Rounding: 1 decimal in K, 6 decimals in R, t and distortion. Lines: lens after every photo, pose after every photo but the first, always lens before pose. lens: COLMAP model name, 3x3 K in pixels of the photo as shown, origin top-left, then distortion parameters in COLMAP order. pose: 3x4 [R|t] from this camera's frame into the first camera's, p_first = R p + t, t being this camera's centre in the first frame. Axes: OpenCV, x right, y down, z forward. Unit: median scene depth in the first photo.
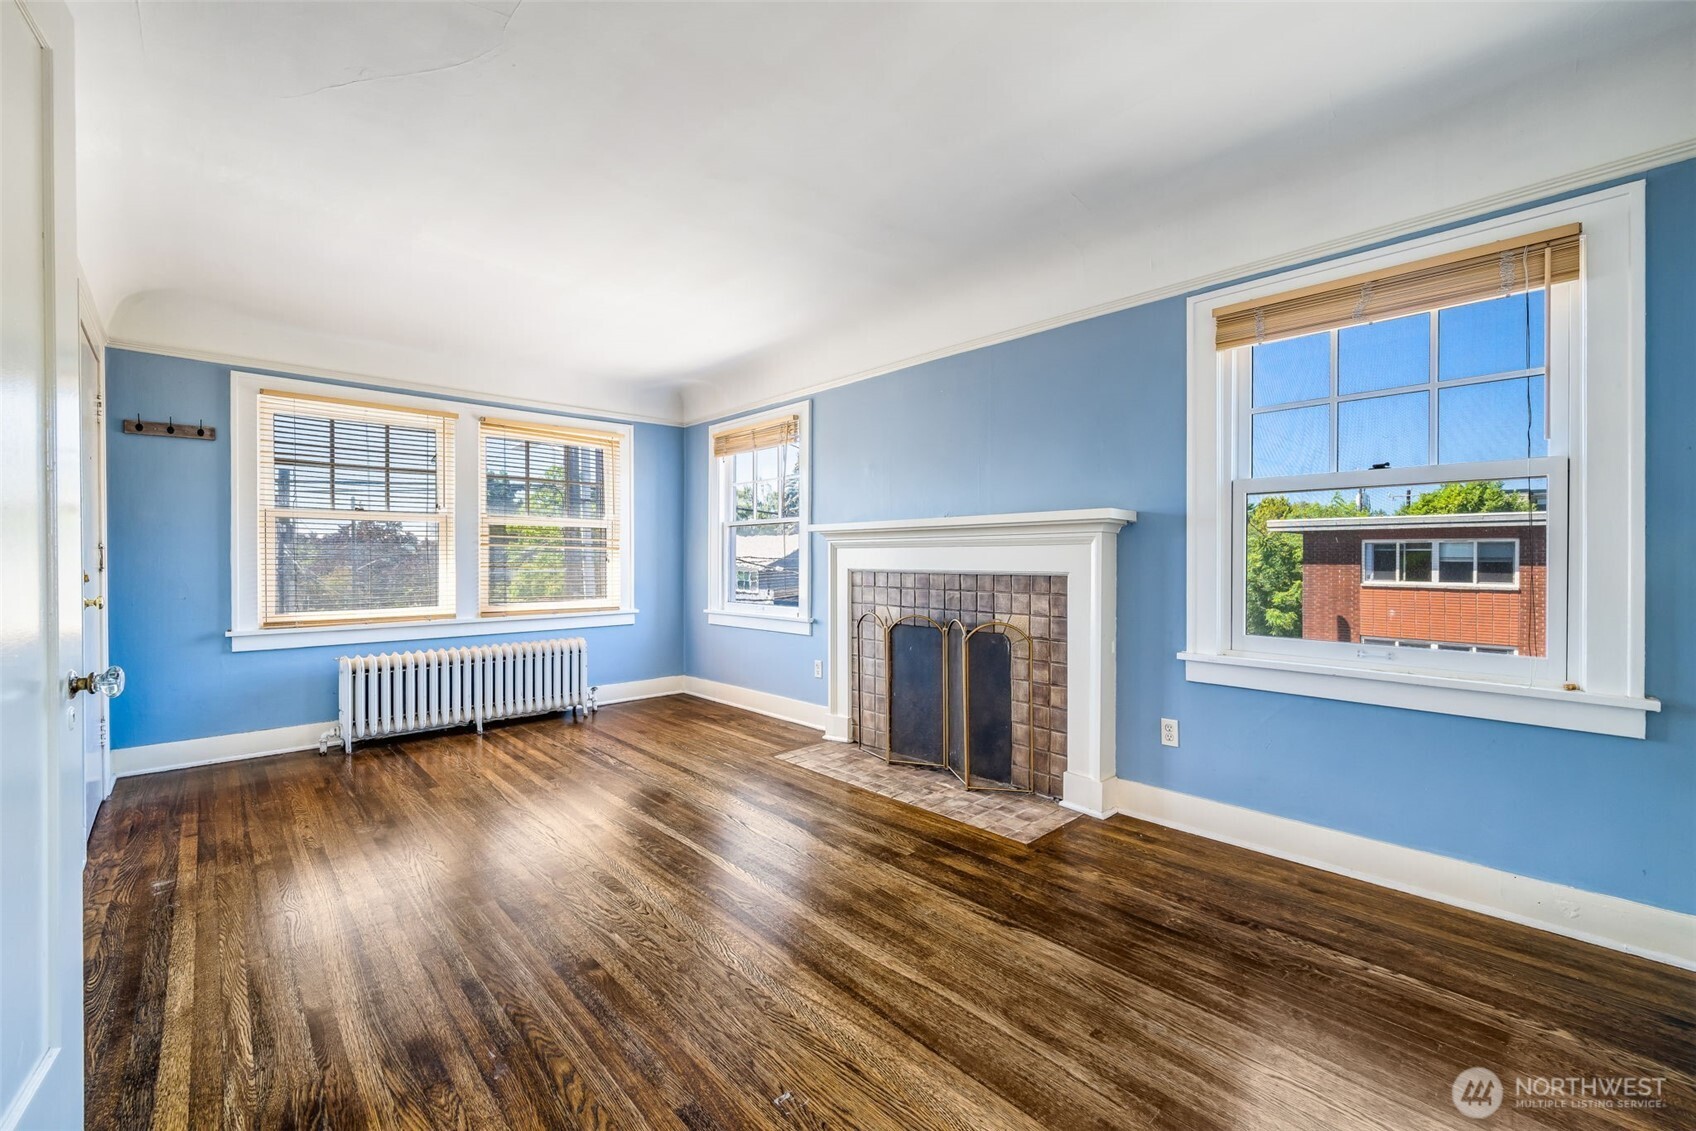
lens RADIAL K [[699.5, 0, 848.0], [0, 699.5, 565.5], [0, 0, 1]] dist [0.001694, 0.000185]
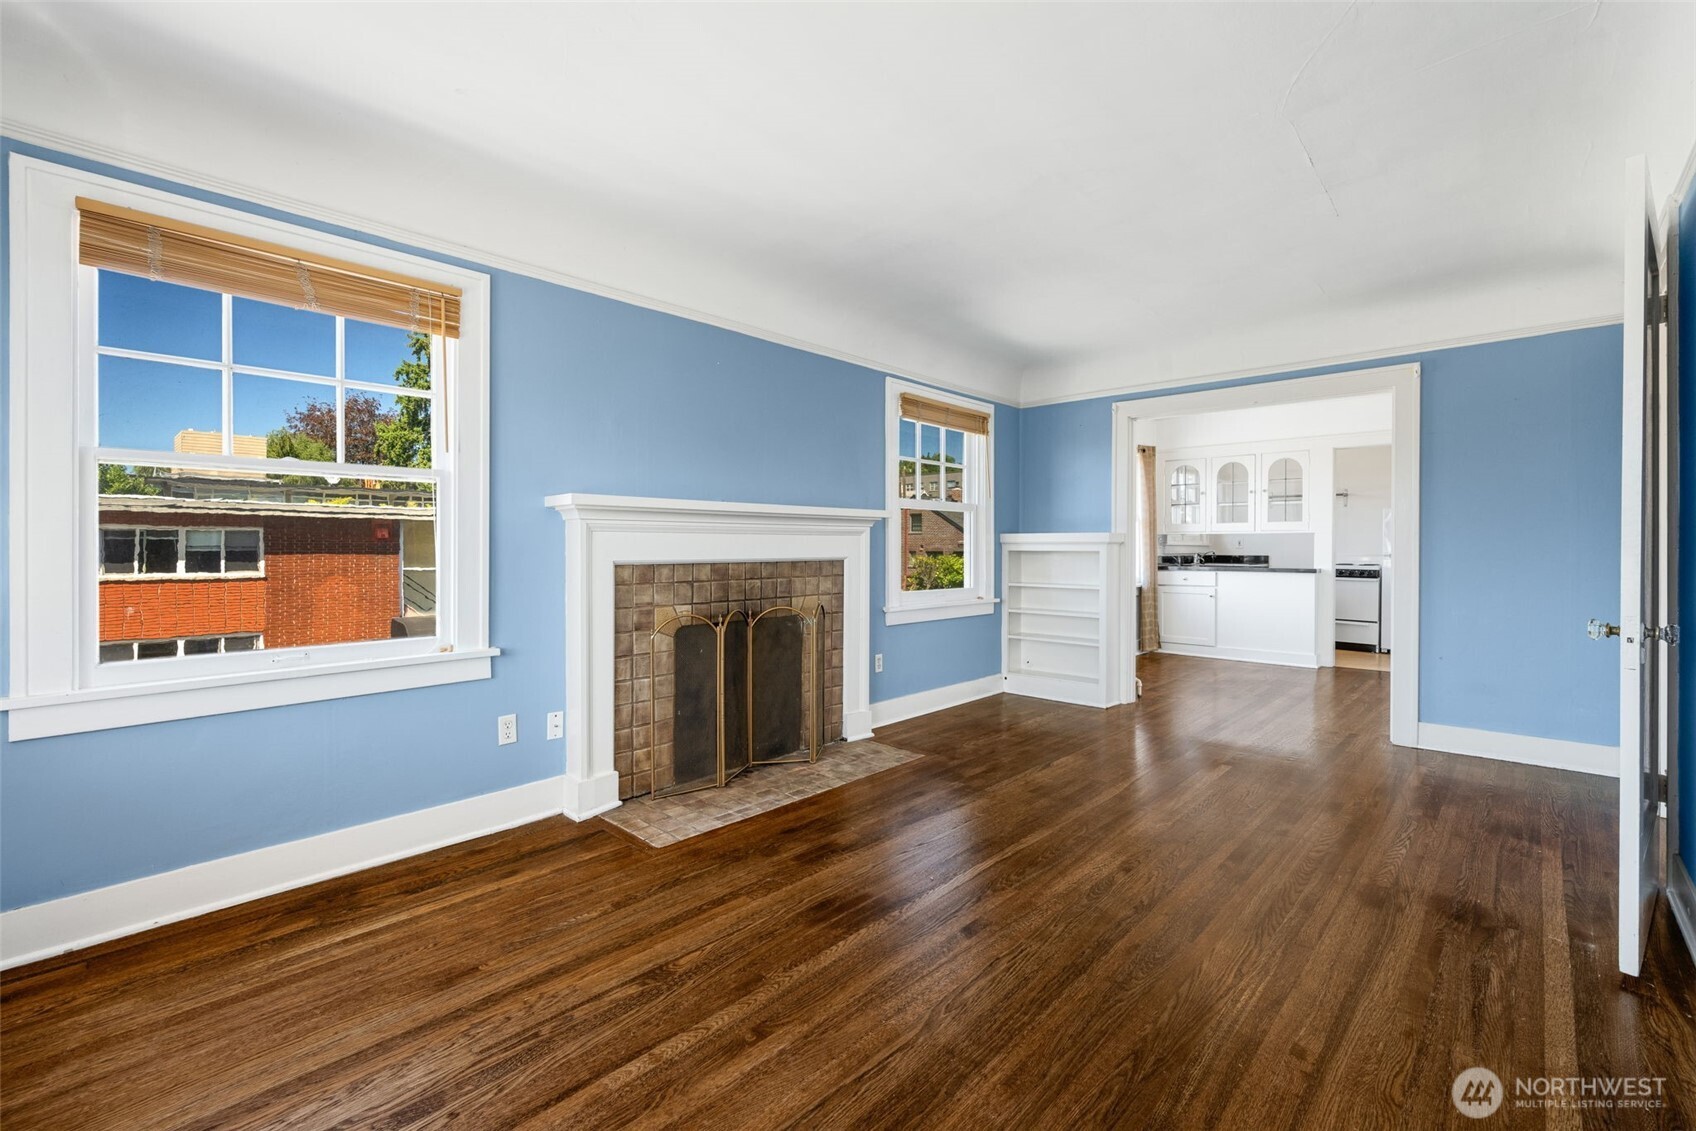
lens RADIAL K [[733.3, 0, 846.8], [0, 733.3, 551.0], [0, 0, 1]] dist [-0.000267, -0.000112]
pose [[-0.075019, -0.004397, 0.997172, -0.860617], [0.010154, 0.999935, 0.005173, -0.007231], [-0.997130, 0.010513, -0.074969, 0.934660]]
